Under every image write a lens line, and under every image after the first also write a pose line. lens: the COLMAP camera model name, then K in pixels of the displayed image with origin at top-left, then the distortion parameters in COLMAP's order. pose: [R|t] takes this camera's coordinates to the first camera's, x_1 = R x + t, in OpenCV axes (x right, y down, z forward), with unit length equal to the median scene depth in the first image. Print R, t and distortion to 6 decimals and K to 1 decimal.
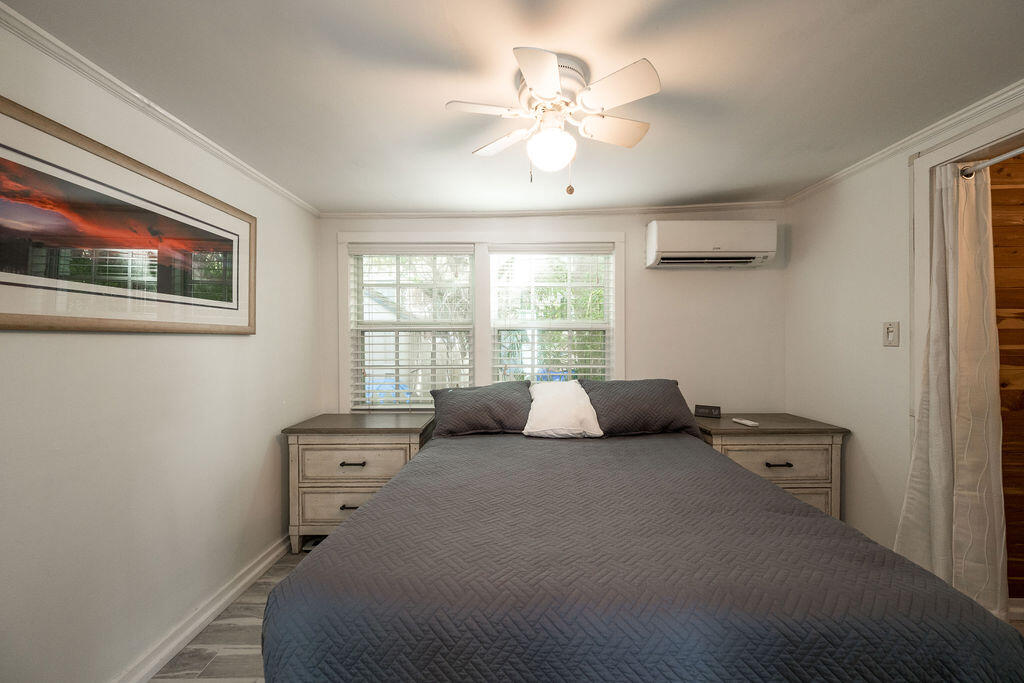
lens RADIAL K [[407.9, 0, 506.9], [0, 407.9, 340.9], [0, 0, 1]] dist [0.007466, -0.001202]
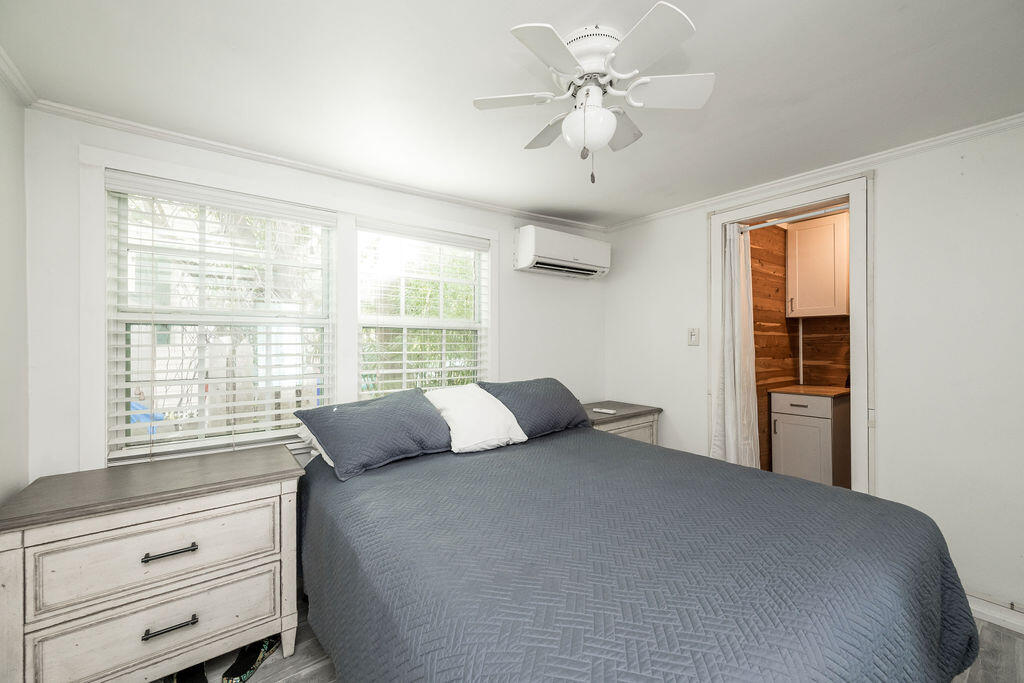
lens RADIAL K [[407.9, 0, 513.1], [0, 407.9, 338.9], [0, 0, 1]] dist [0.007466, -0.001202]
pose [[0.790260, 0.006282, 0.612740, -0.346487], [-0.004222, 0.999980, -0.004808, -0.001252], [-0.612757, 0.001213, 0.790270, 0.239295]]
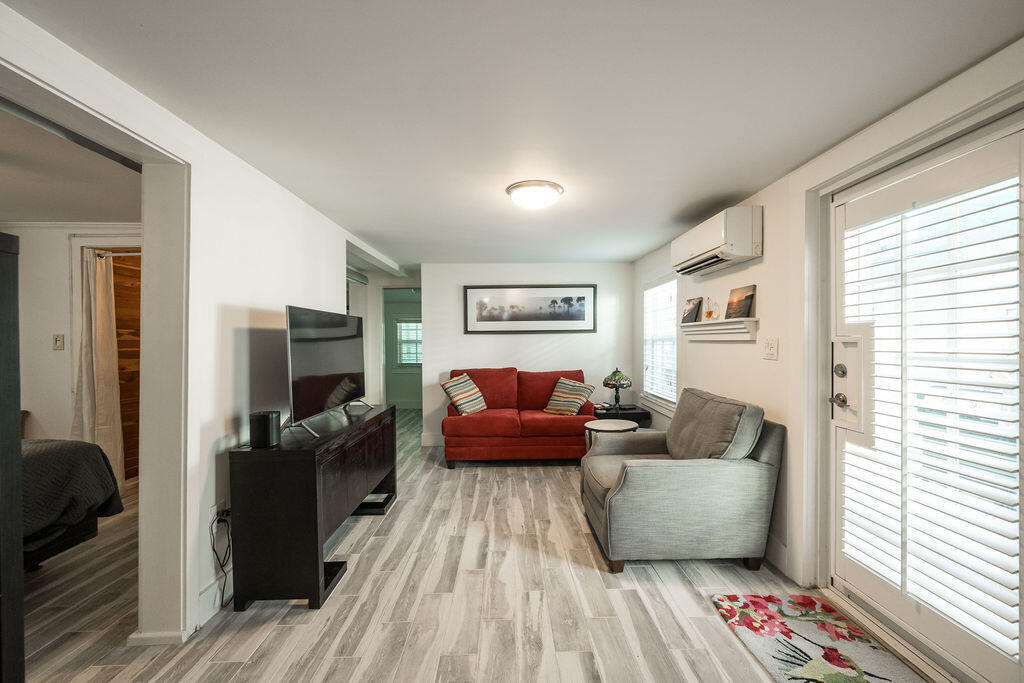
lens RADIAL K [[407.9, 0, 504.3], [0, 407.9, 348.6], [0, 0, 1]] dist [0.007466, -0.001202]
pose [[-0.022459, -0.003804, 0.999741, -0.581091], [0.005984, 0.999974, 0.003939, 0.011263], [-0.999730, 0.006071, -0.022436, -0.581140]]
